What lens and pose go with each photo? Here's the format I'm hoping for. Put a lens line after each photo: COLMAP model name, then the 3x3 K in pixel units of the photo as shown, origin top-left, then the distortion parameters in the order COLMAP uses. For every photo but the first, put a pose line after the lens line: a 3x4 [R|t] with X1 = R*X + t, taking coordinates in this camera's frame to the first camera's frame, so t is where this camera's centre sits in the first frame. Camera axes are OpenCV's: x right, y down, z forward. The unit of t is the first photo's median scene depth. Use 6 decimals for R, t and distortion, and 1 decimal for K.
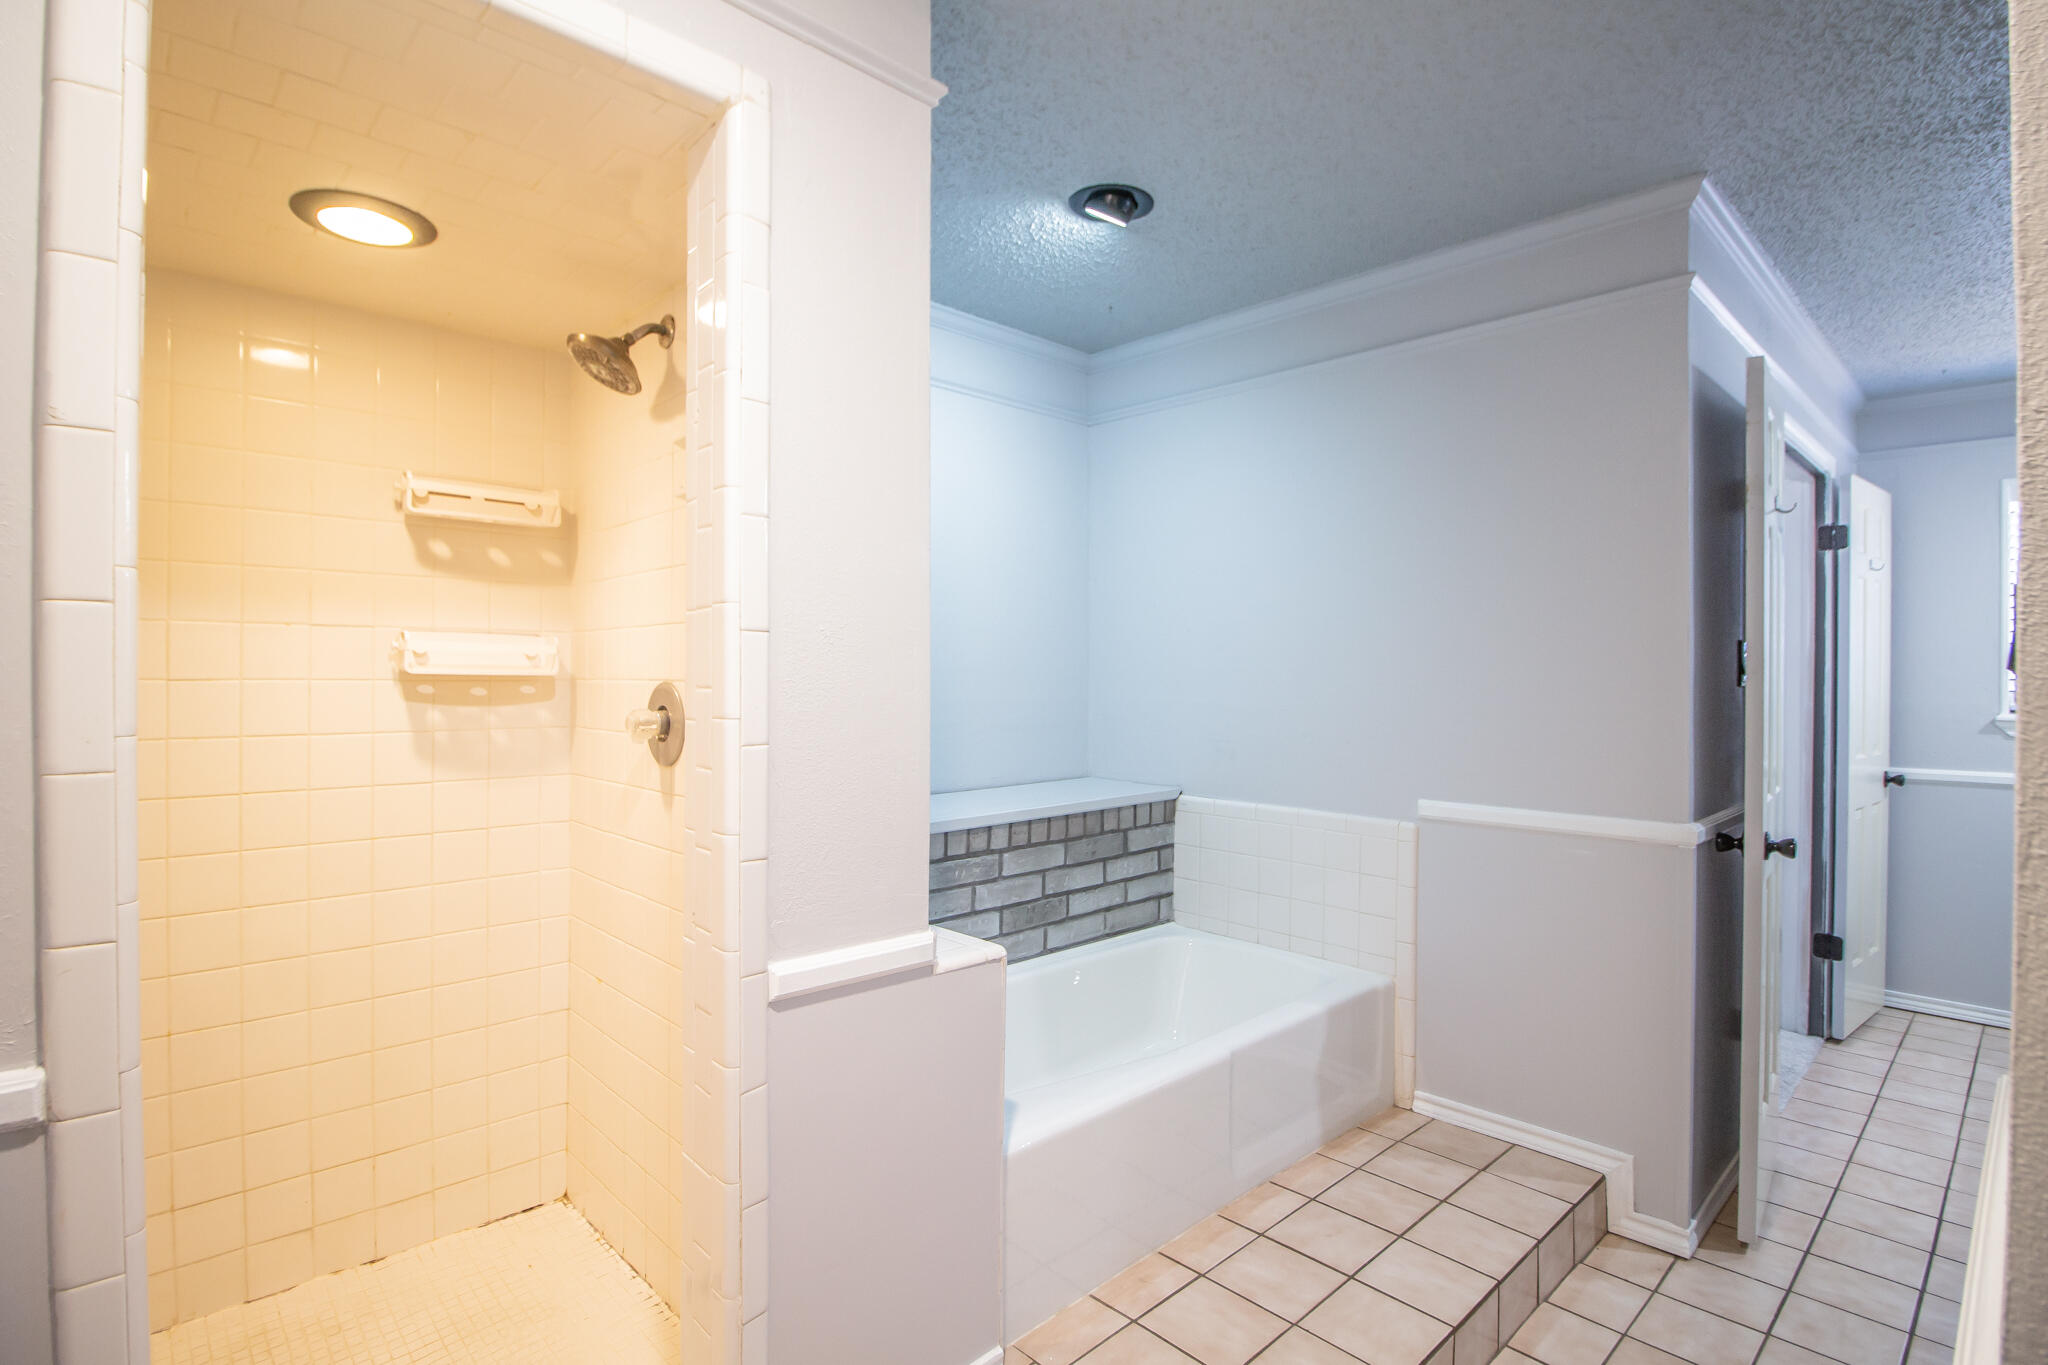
lens RADIAL K [[980.6, 0, 1038.5], [0, 980.6, 683.7], [0, 0, 1]] dist [-0.009938, -0.007036]
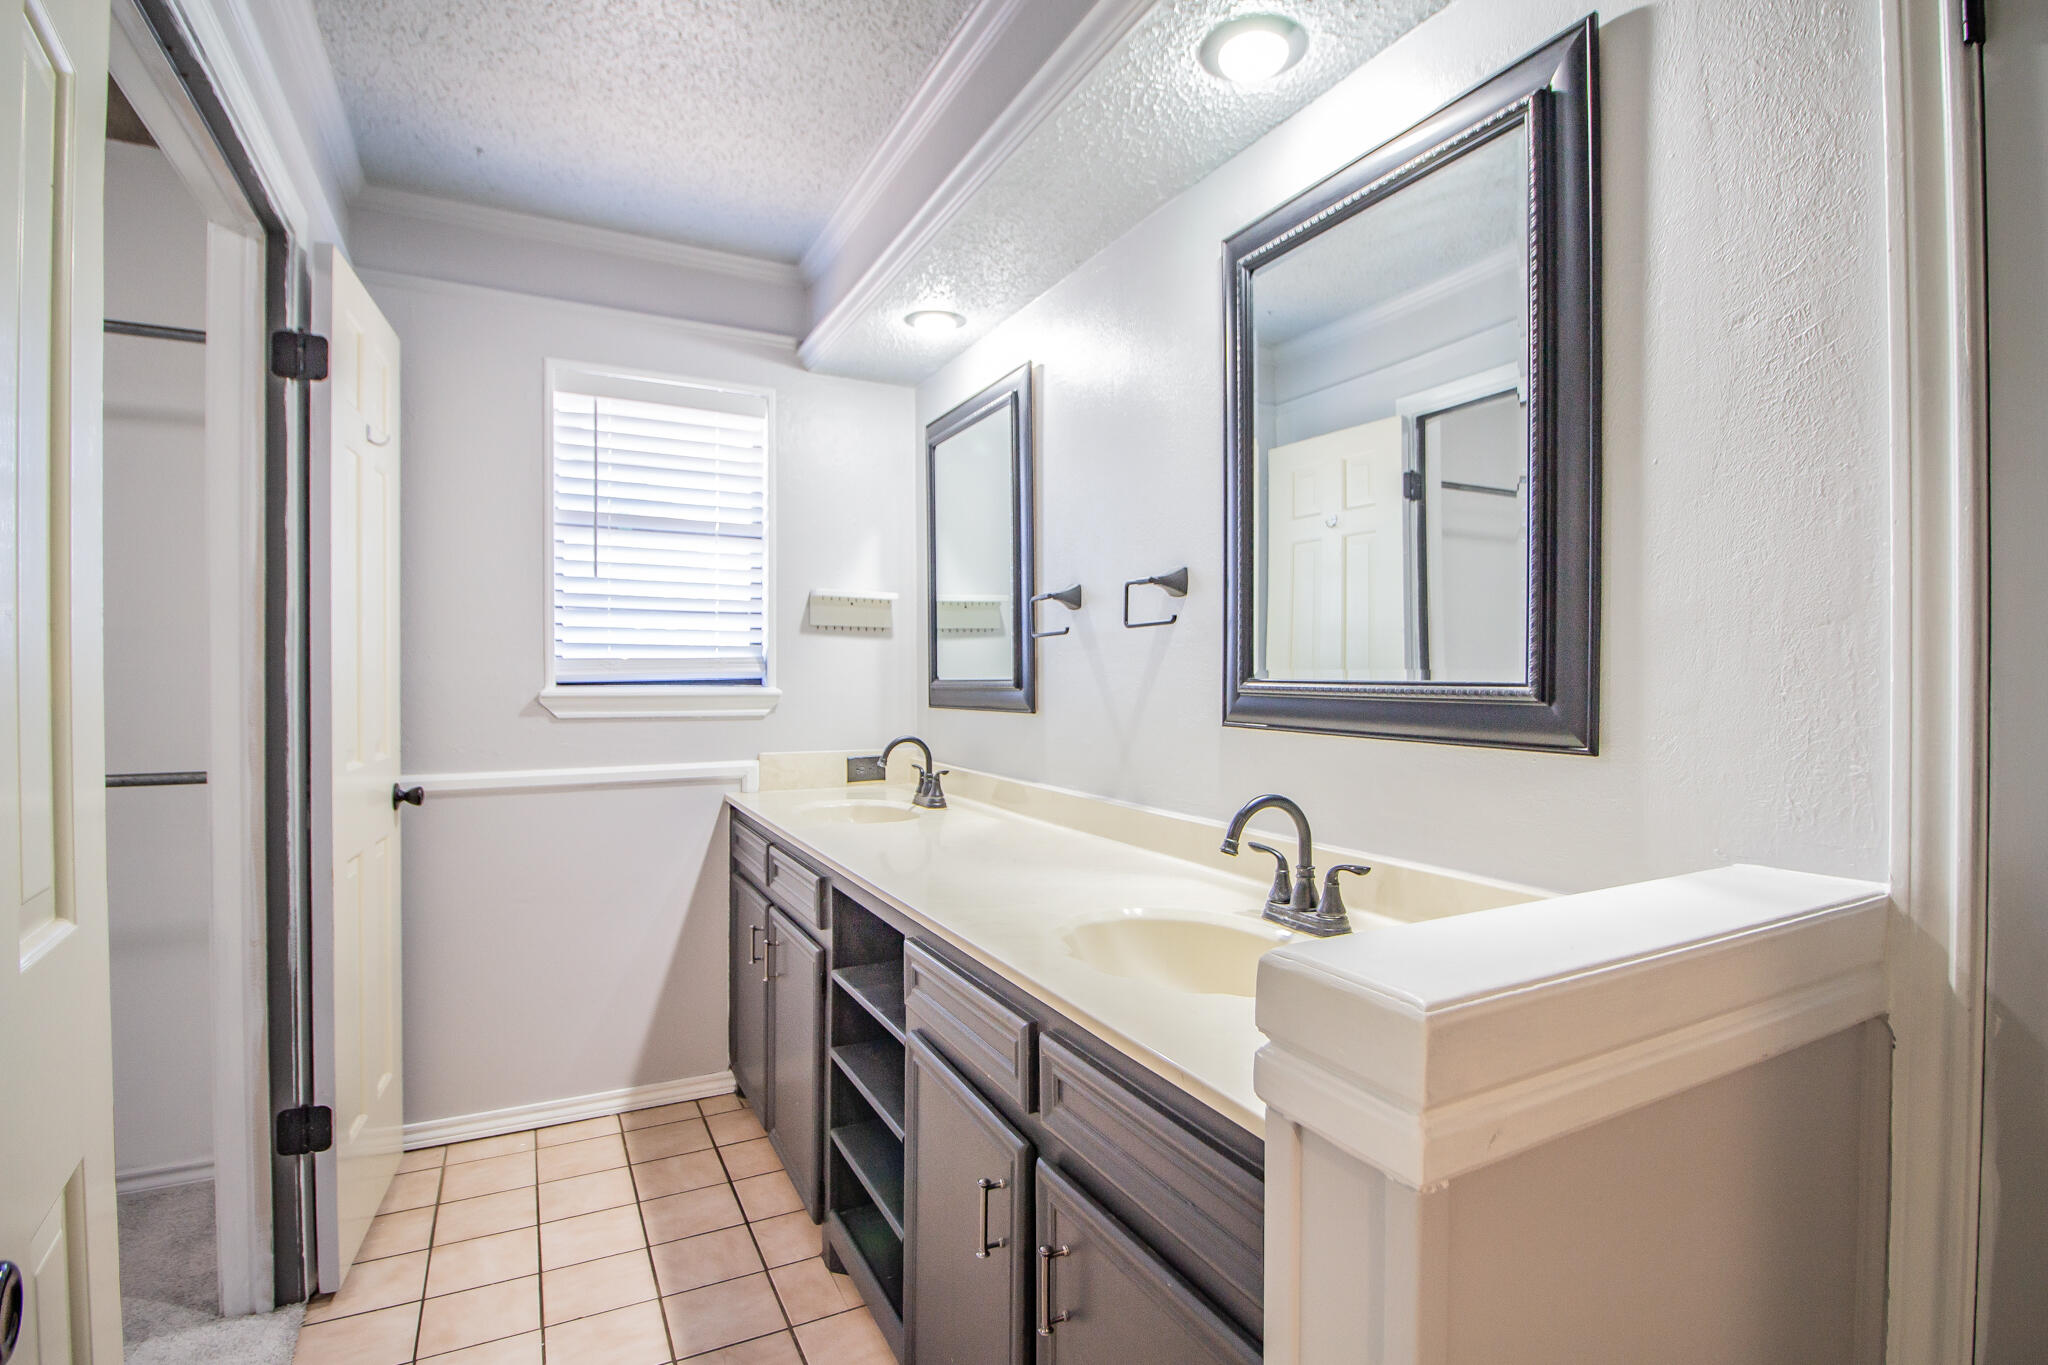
lens RADIAL K [[980.6, 0, 1038.5], [0, 980.6, 682.5], [0, 0, 1]] dist [-0.009938, -0.007036]
pose [[0.266045, -0.011176, 0.963896, 0.409102], [0.004911, 0.999936, 0.010238, 0.022755], [-0.963948, 0.002009, 0.266083, 0.466668]]
